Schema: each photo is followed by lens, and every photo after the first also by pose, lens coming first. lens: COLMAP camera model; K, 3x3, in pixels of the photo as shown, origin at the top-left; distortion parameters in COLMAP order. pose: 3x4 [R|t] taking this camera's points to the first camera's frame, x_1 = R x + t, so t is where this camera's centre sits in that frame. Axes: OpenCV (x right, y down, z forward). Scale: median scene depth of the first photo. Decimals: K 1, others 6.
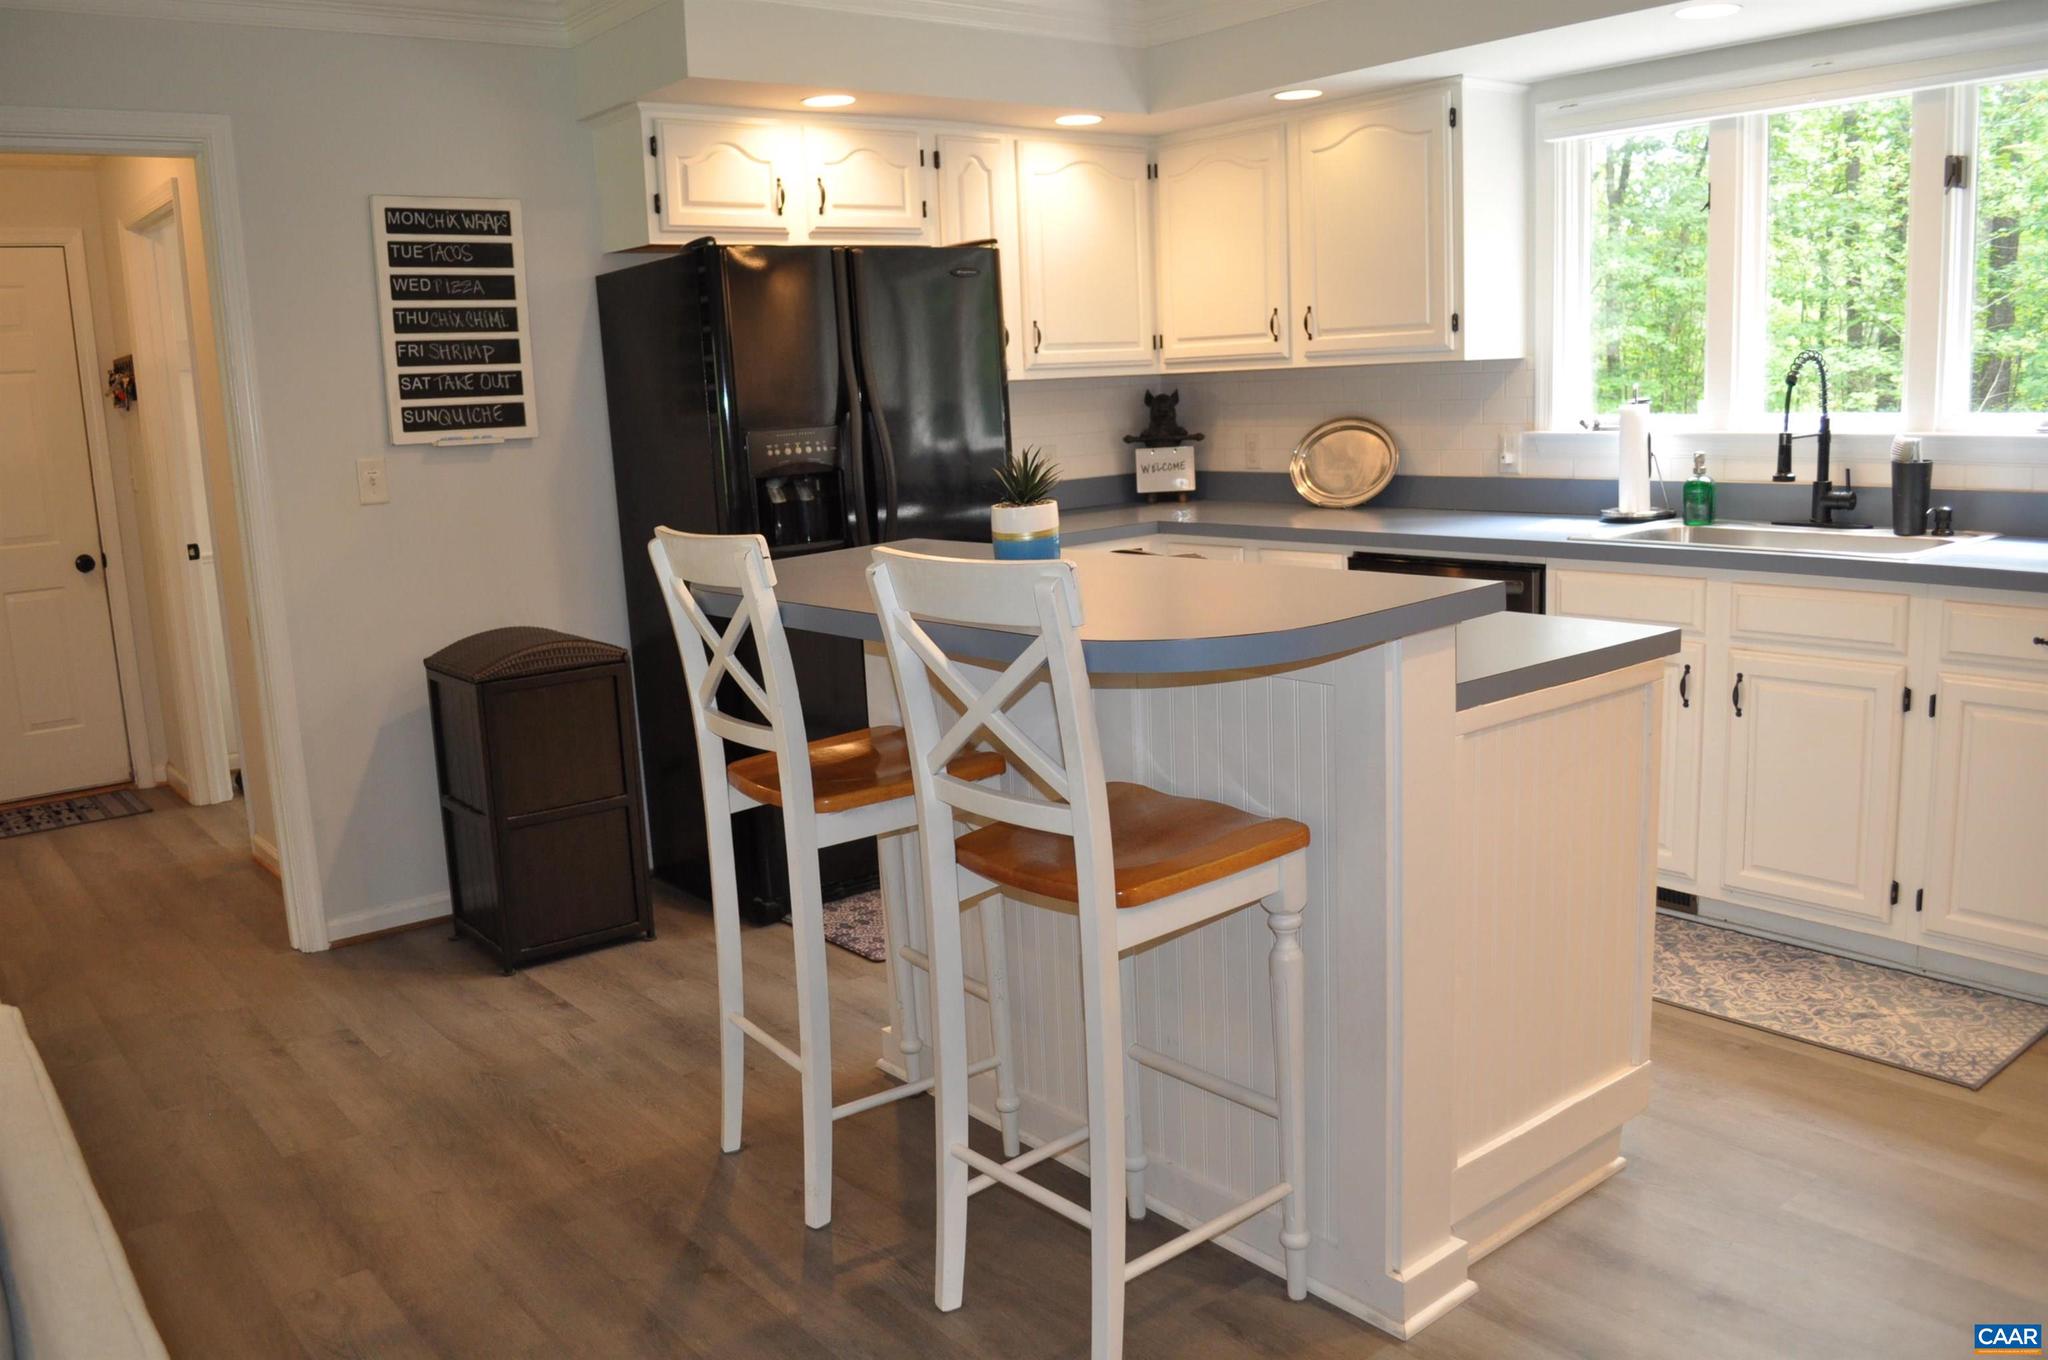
lens RADIAL K [[1603.6, 0, 1035.3], [0, 1603.6, 675.0], [0, 0, 1]] dist [-0.077125, 0.002087]
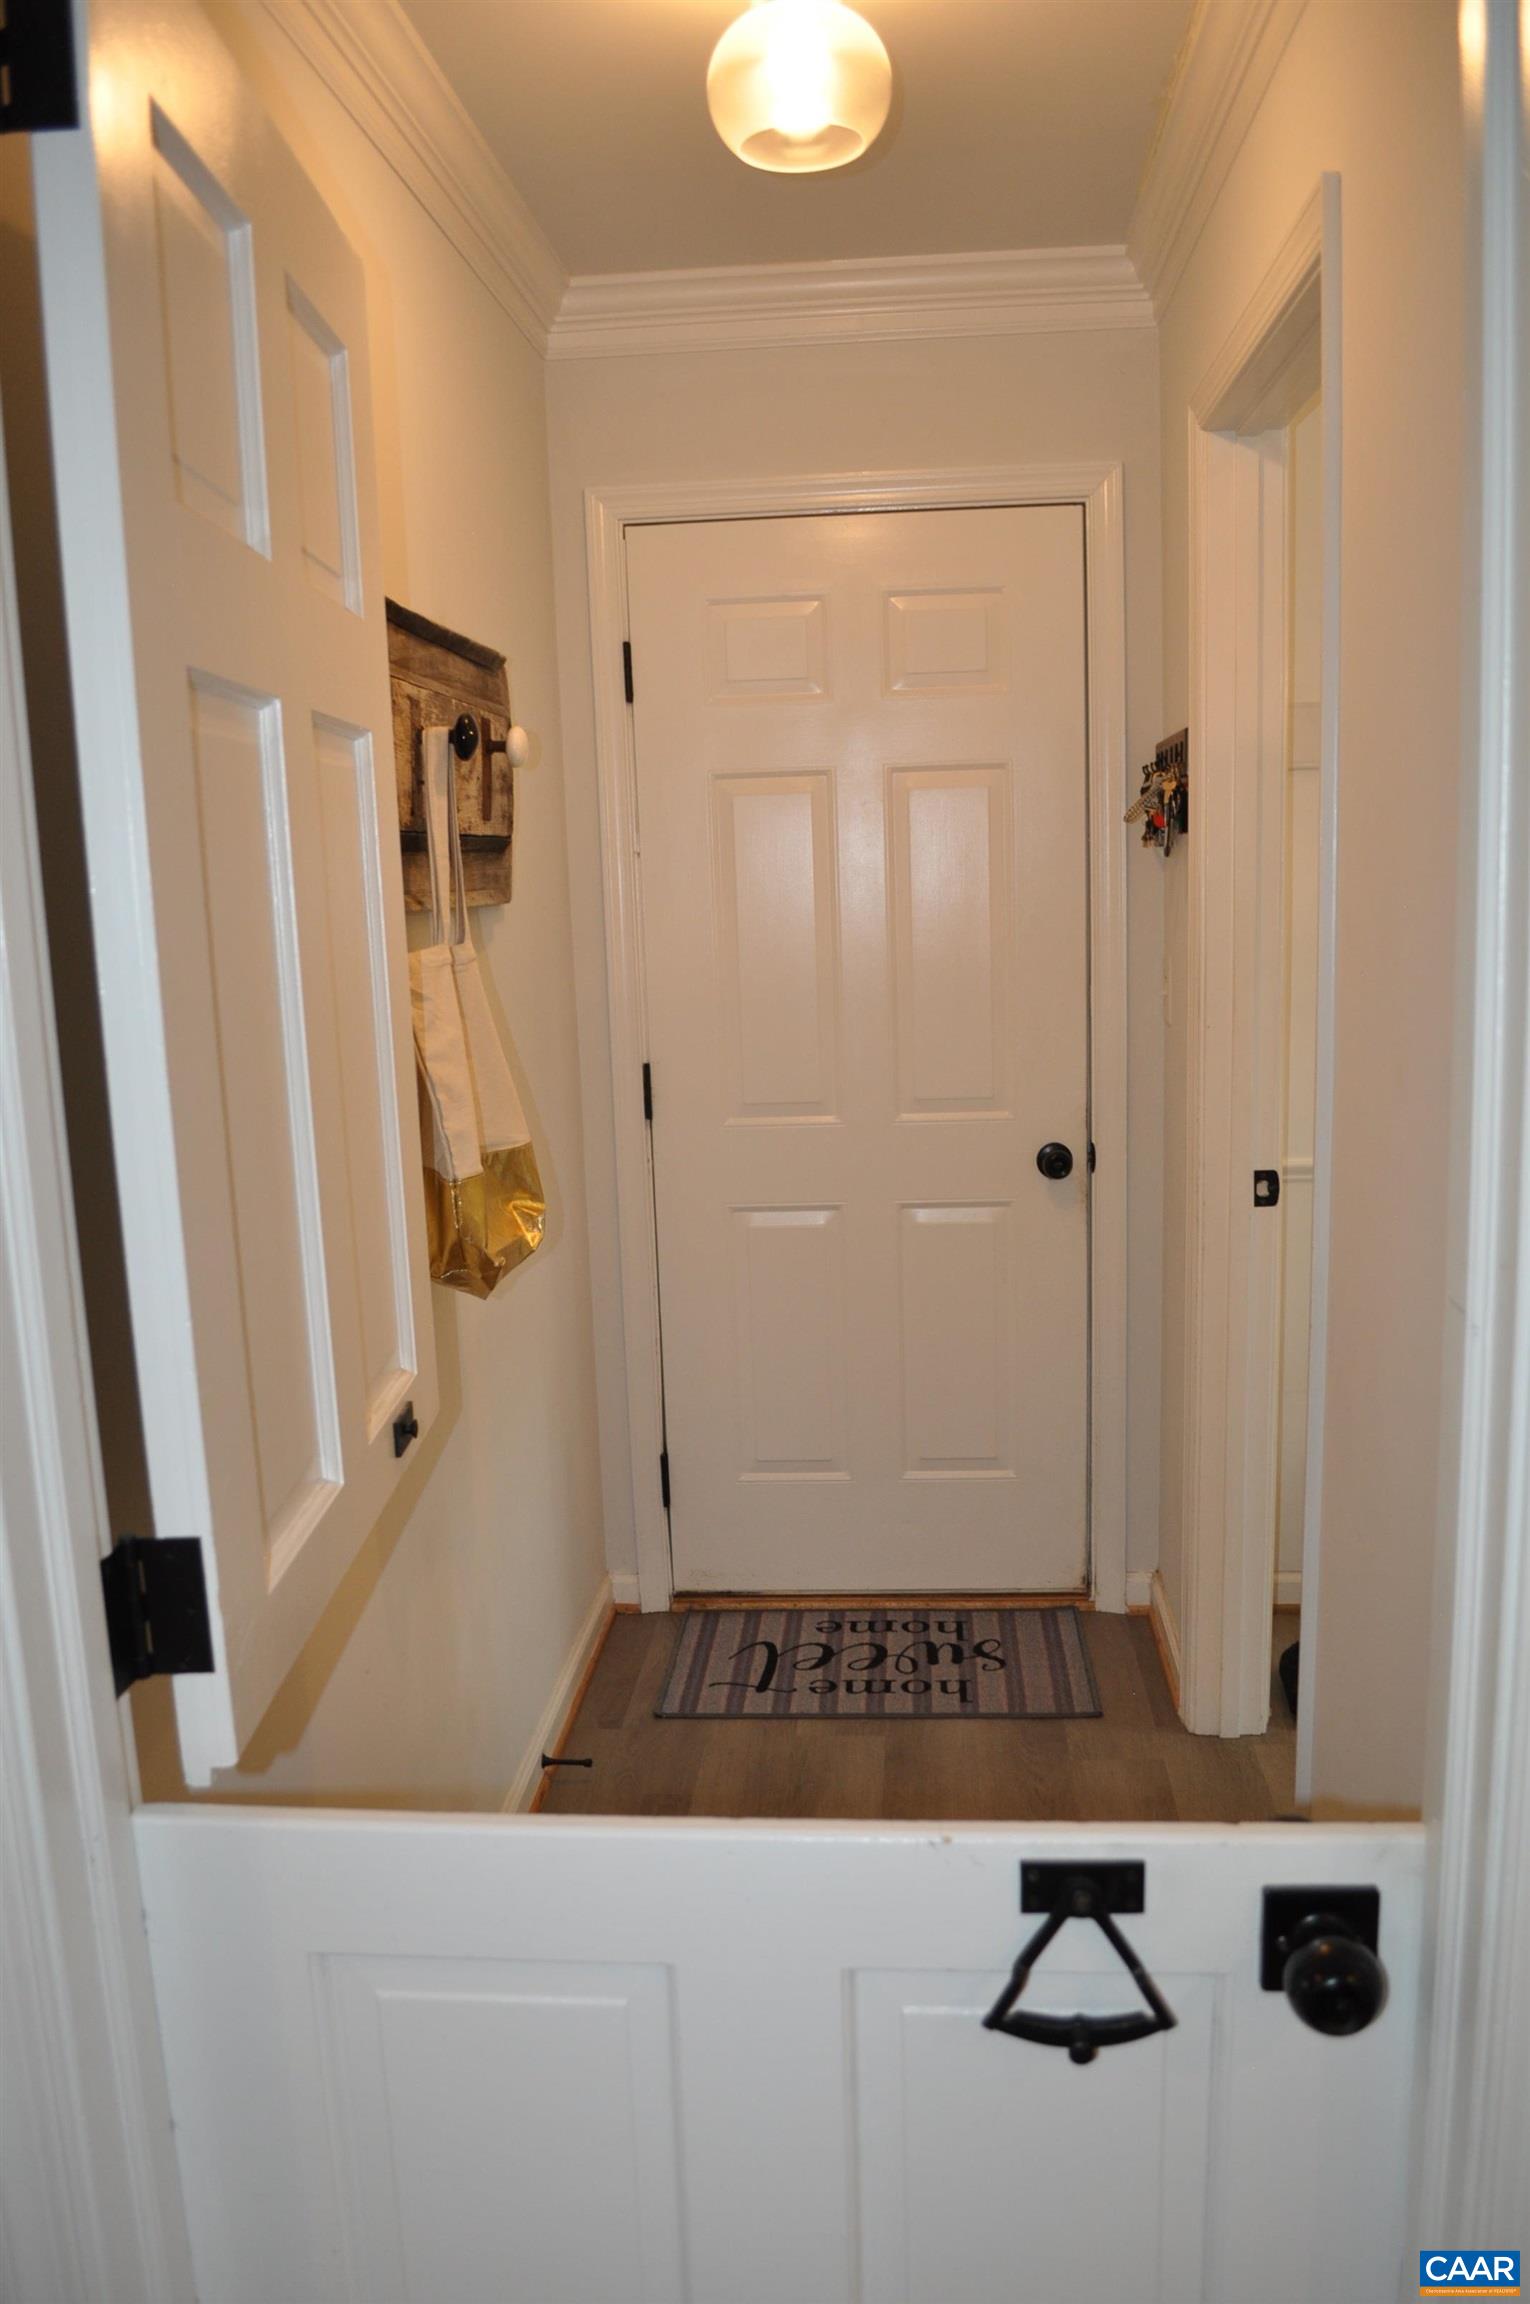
lens RADIAL K [[1804.0, 0, 761.1], [0, 1804.0, 1153.3], [0, 0, 1]] dist [-0.077125, 0.002087]
pose [[0.714047, 0.136289, -0.686703, -0.295575], [-0.122796, 0.990044, 0.068807, -0.104018], [0.689244, 0.035193, 0.723674, 0.541029]]
